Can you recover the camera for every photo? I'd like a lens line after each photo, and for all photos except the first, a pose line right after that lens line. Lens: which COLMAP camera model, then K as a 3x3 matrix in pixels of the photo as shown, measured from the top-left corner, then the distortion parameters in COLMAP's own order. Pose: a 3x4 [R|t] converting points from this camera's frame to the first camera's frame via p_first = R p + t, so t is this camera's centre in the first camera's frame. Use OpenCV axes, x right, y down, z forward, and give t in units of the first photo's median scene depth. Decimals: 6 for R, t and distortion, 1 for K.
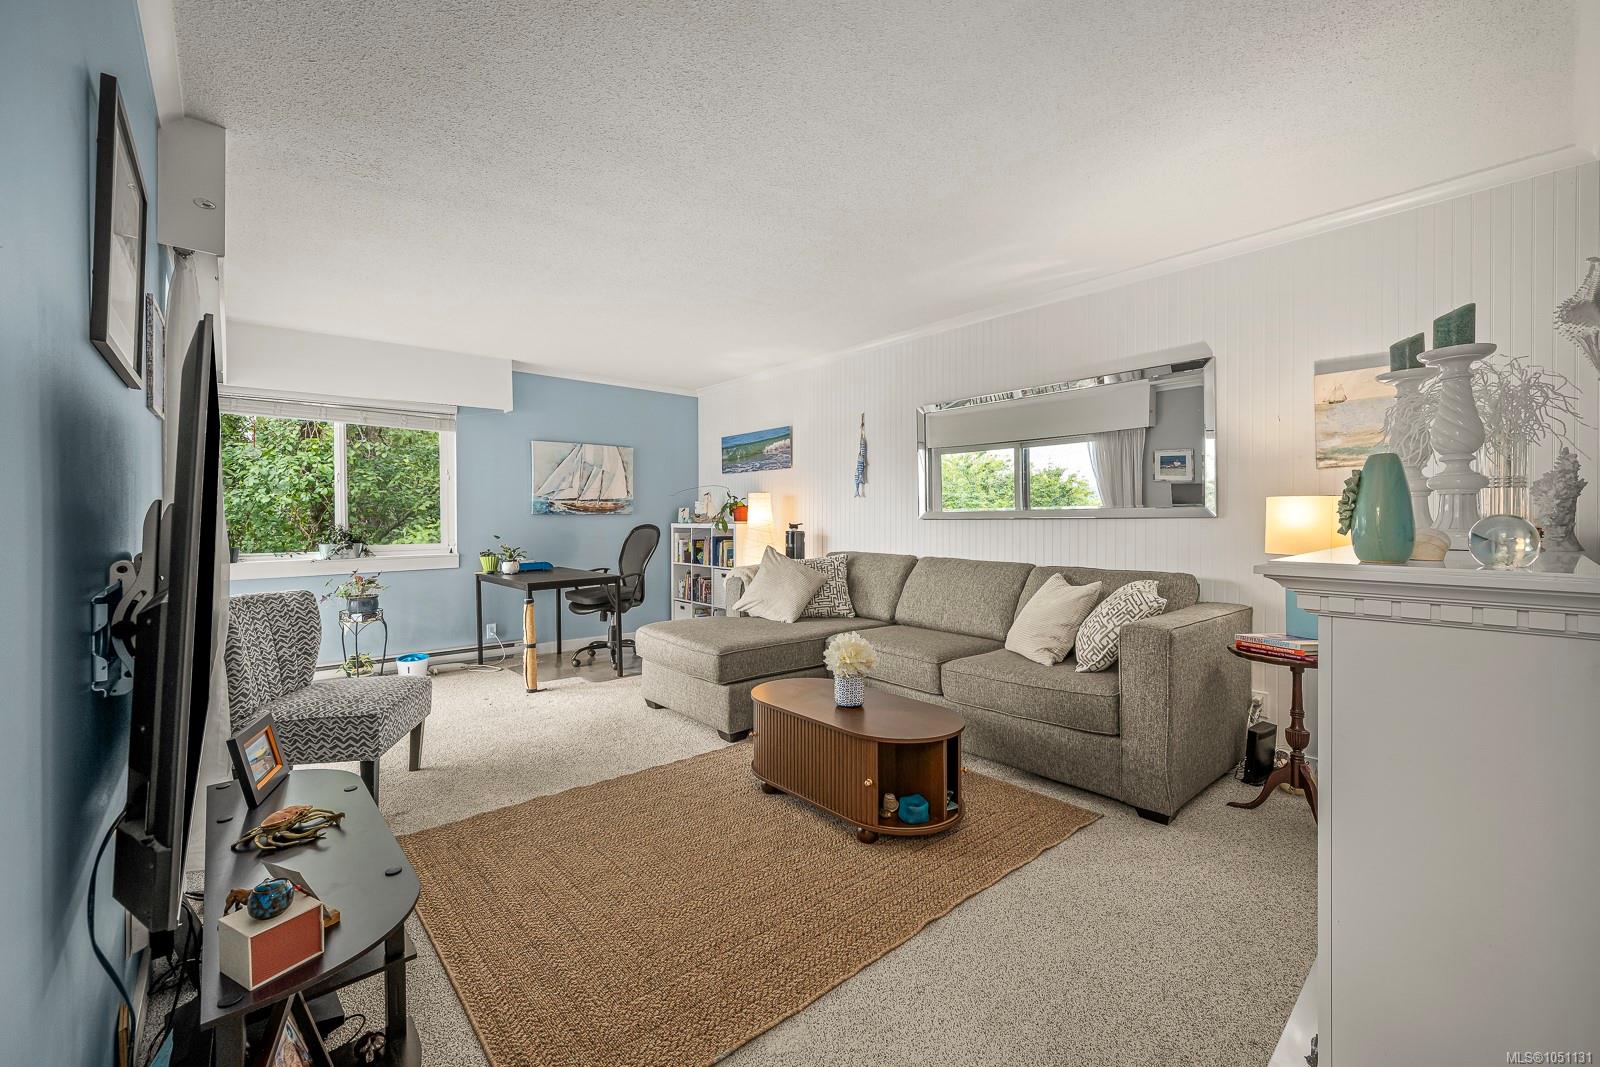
lens RADIAL K [[660.8, 0, 796.1], [0, 660.8, 522.9], [0, 0, 1]] dist [-0.000430, 0.000021]
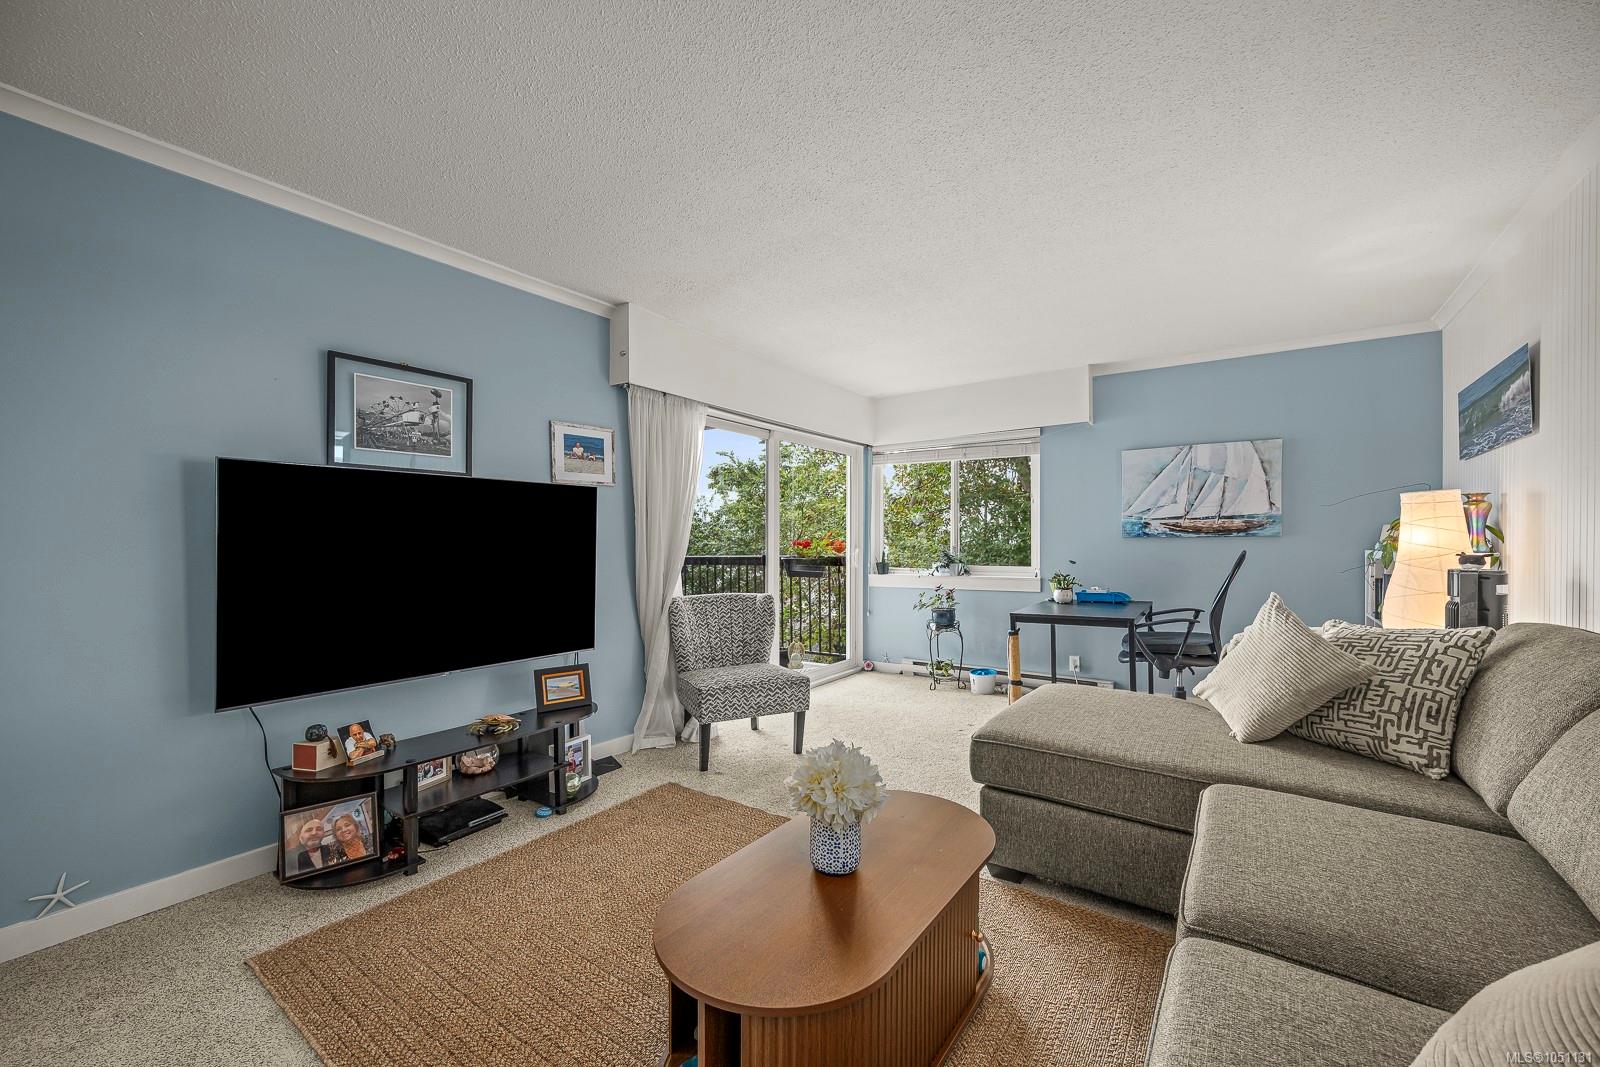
lens RADIAL K [[634.1, 0, 800.0], [0, 634.1, 533.5], [0, 0, 1]] dist [-0.000070, 0.000215]
pose [[0.244032, -0.011530, -0.969699, 0.314921], [-0.007176, 0.999880, -0.013695, -0.003768], [0.969741, 0.010300, 0.243920, 0.423335]]
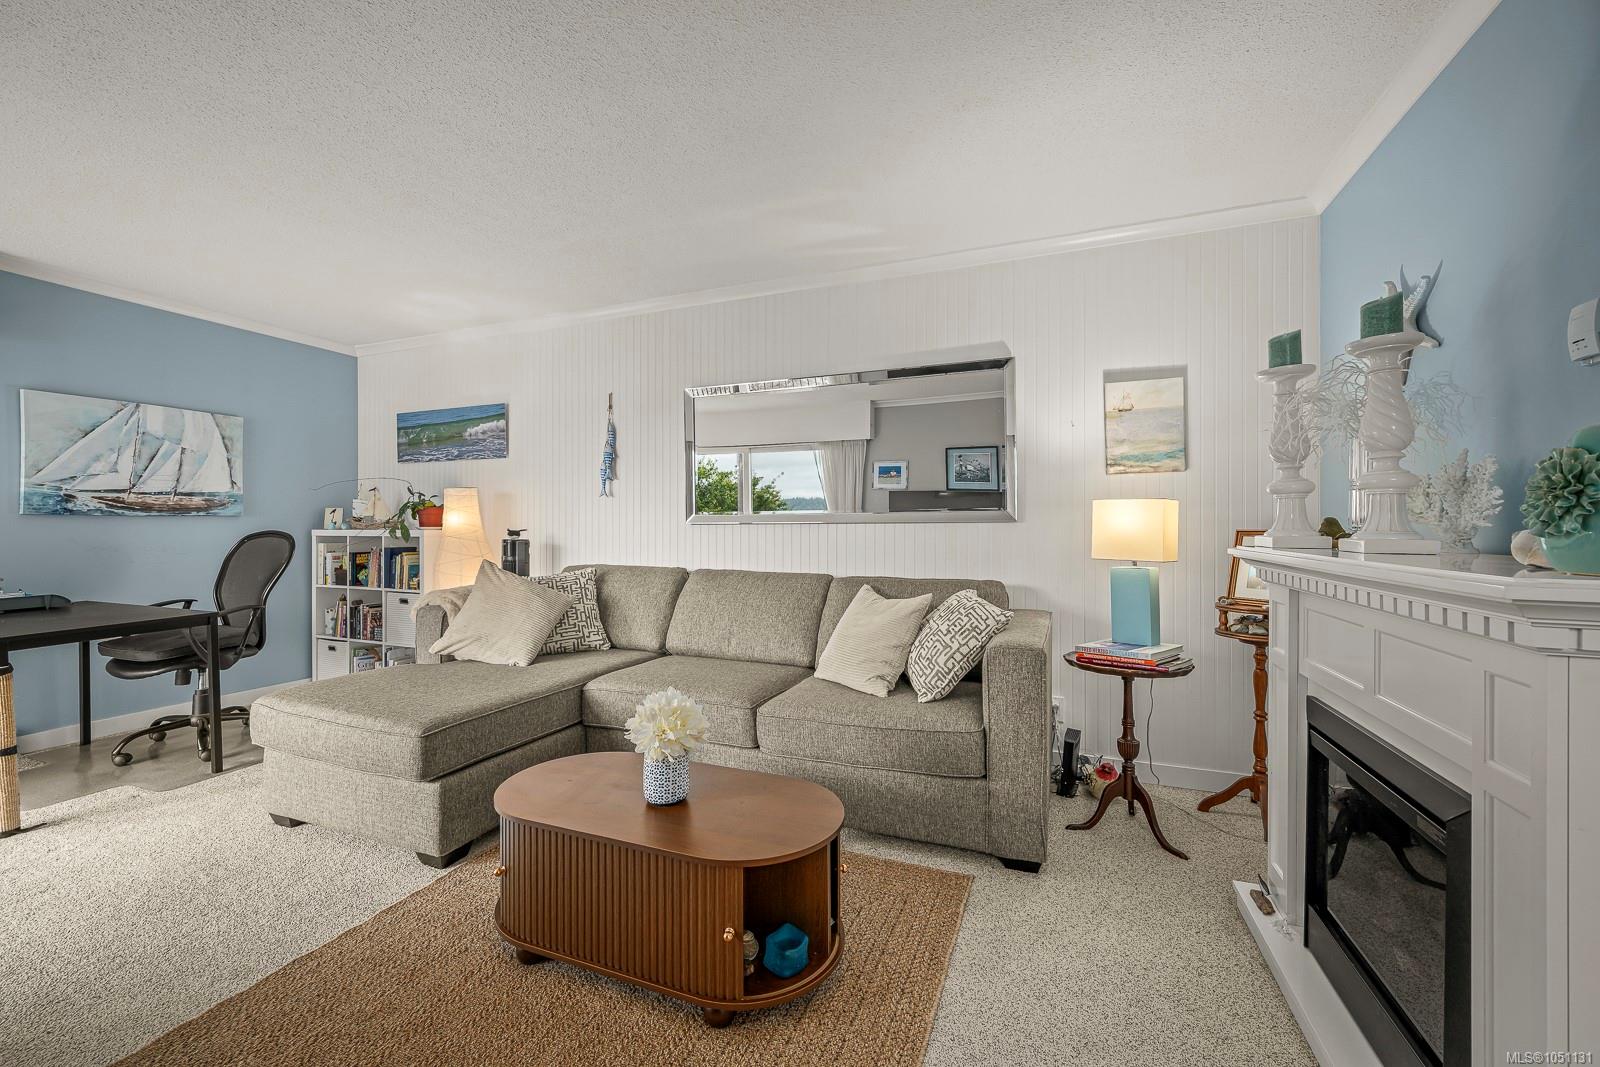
lens RADIAL K [[642.9, 0, 803.4], [0, 642.9, 528.0], [0, 0, 1]] dist [-0.000820, 0.000374]
pose [[0.887337, 0.000734, 0.461121, -0.049182], [0.001123, 0.999992, -0.003752, 0.002387], [-0.461120, 0.003847, 0.887329, 0.184040]]
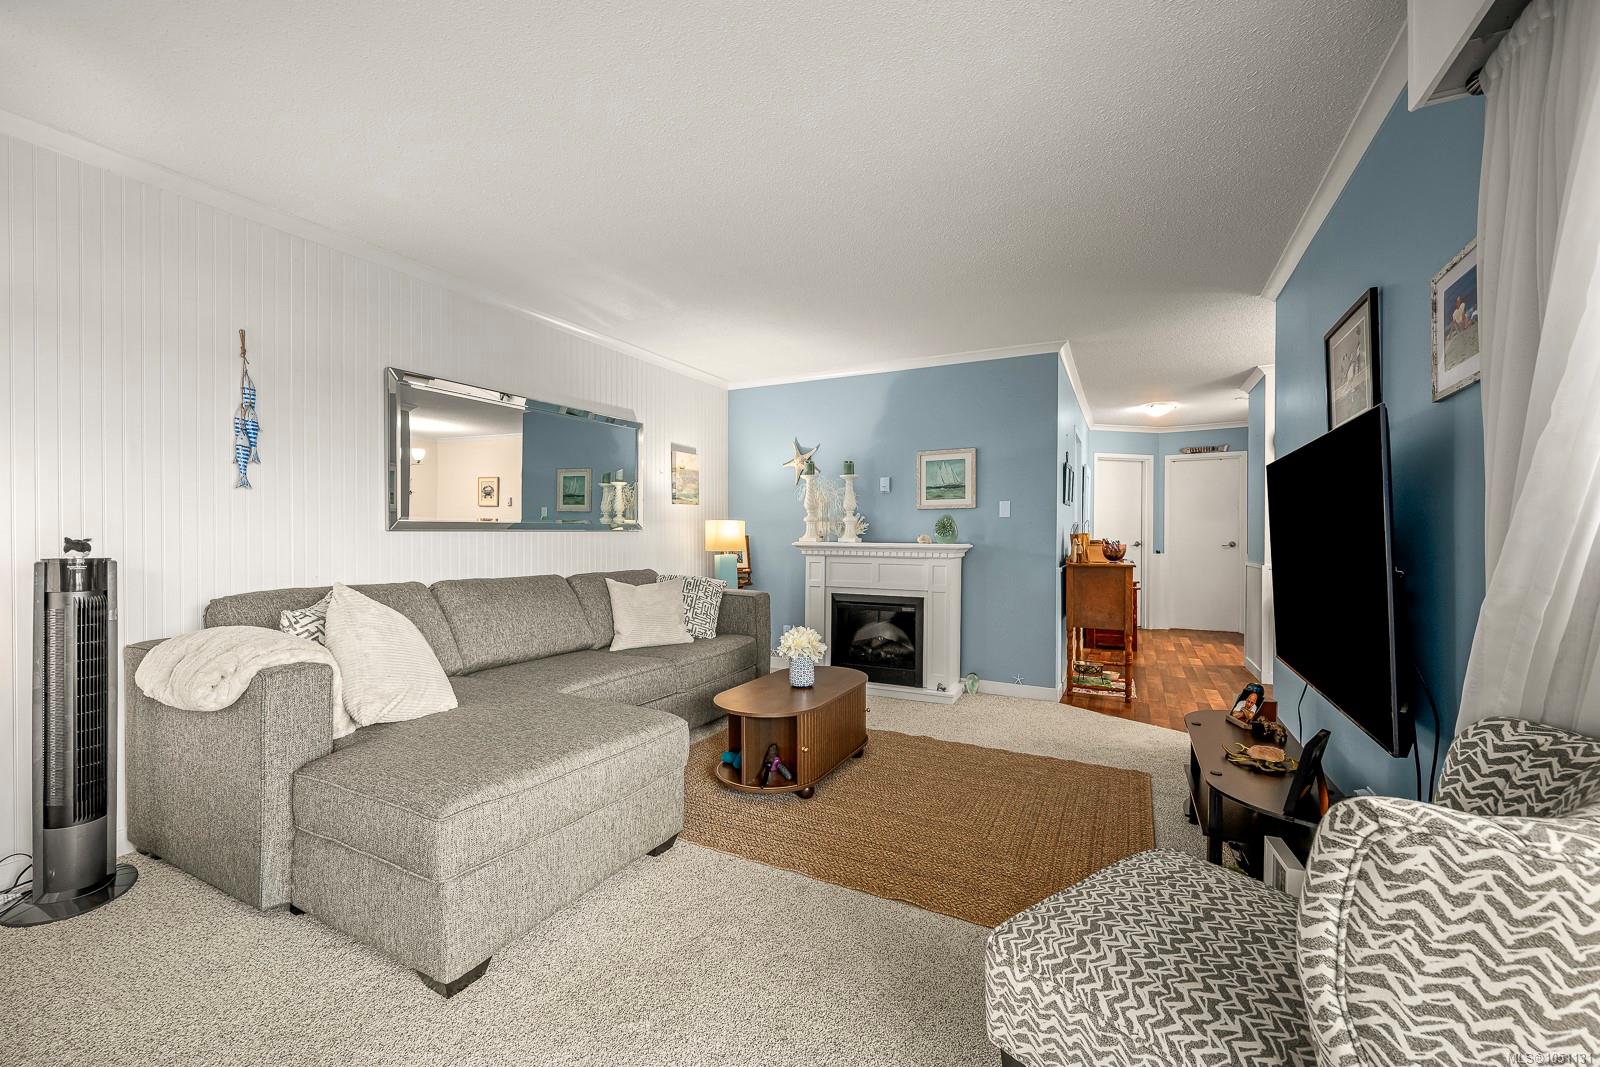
lens RADIAL K [[644.0, 0, 780.6], [0, 644.0, 534.1], [0, 0, 1]] dist [0.000814, 0.000006]
pose [[-0.354978, 0.001608, 0.934873, -0.510867], [0.006079, 0.999981, 0.000588, 0.000238], [-0.934855, 0.005892, -0.354982, 0.740451]]
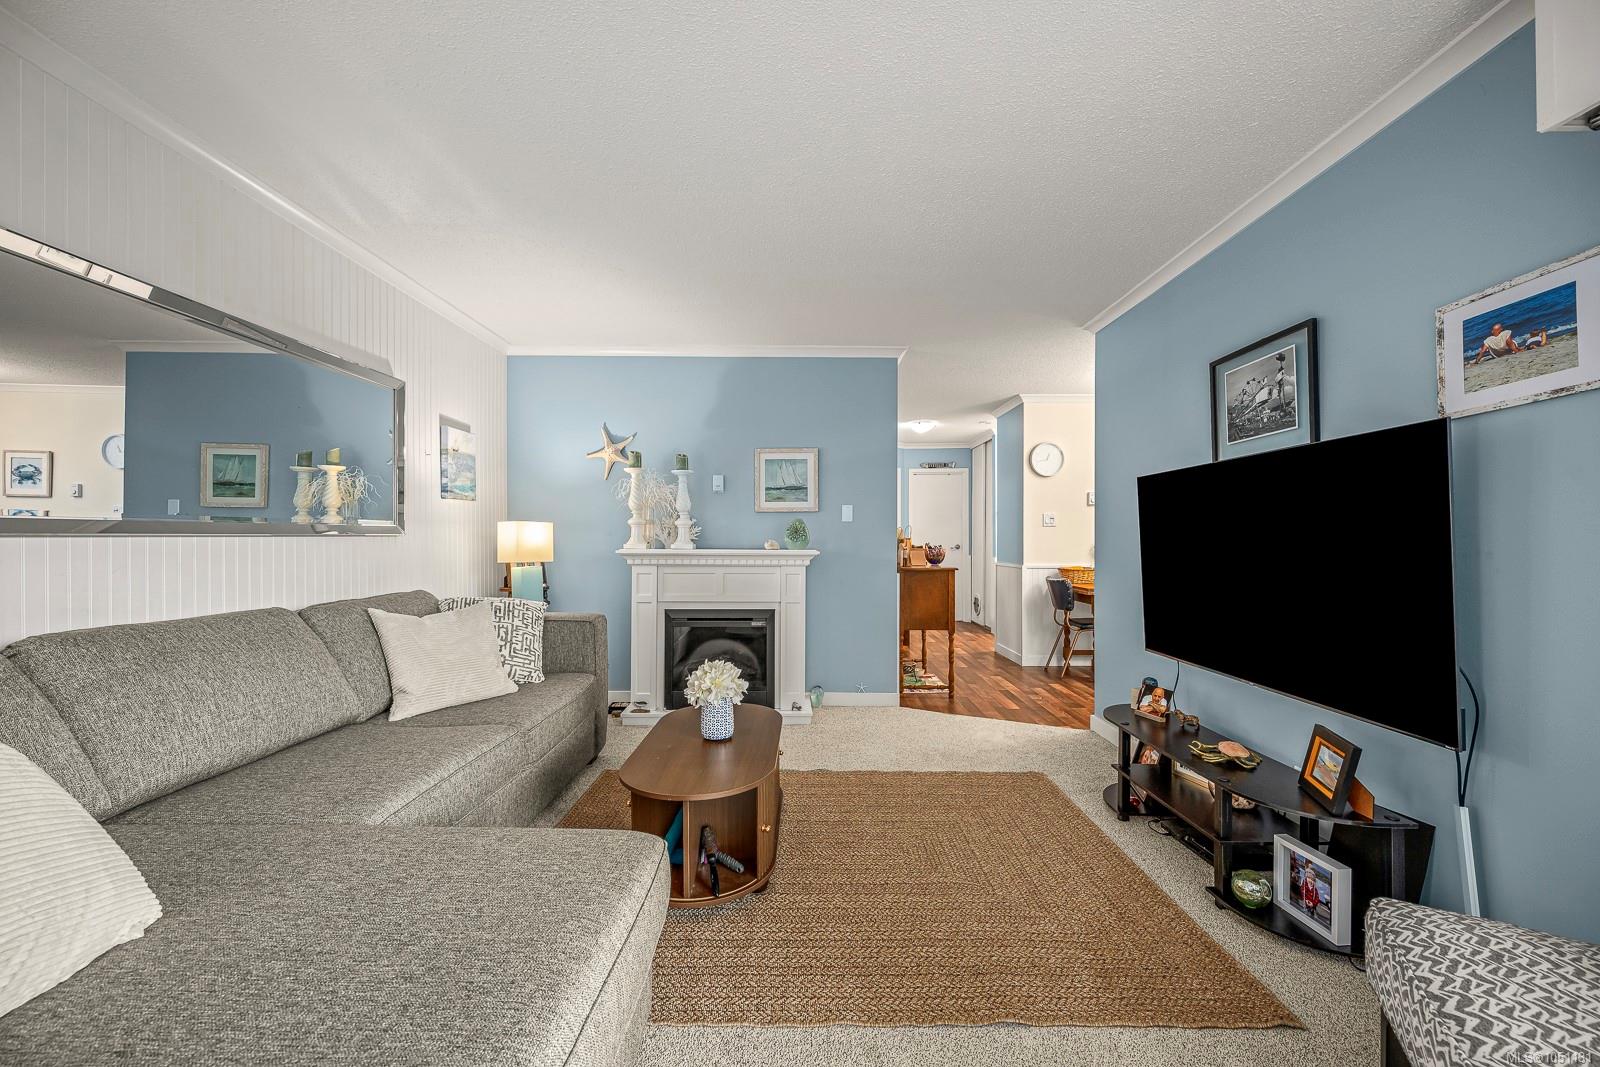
lens RADIAL K [[630.2, 0, 800.2], [0, 630.2, 538.3], [0, 0, 1]] dist [-0.001115, 0.000230]
pose [[-0.753882, 0.002451, 0.657005, -0.298944], [0.006832, 0.999968, 0.004109, -0.002262], [-0.656974, 0.007586, -0.753875, 0.810224]]
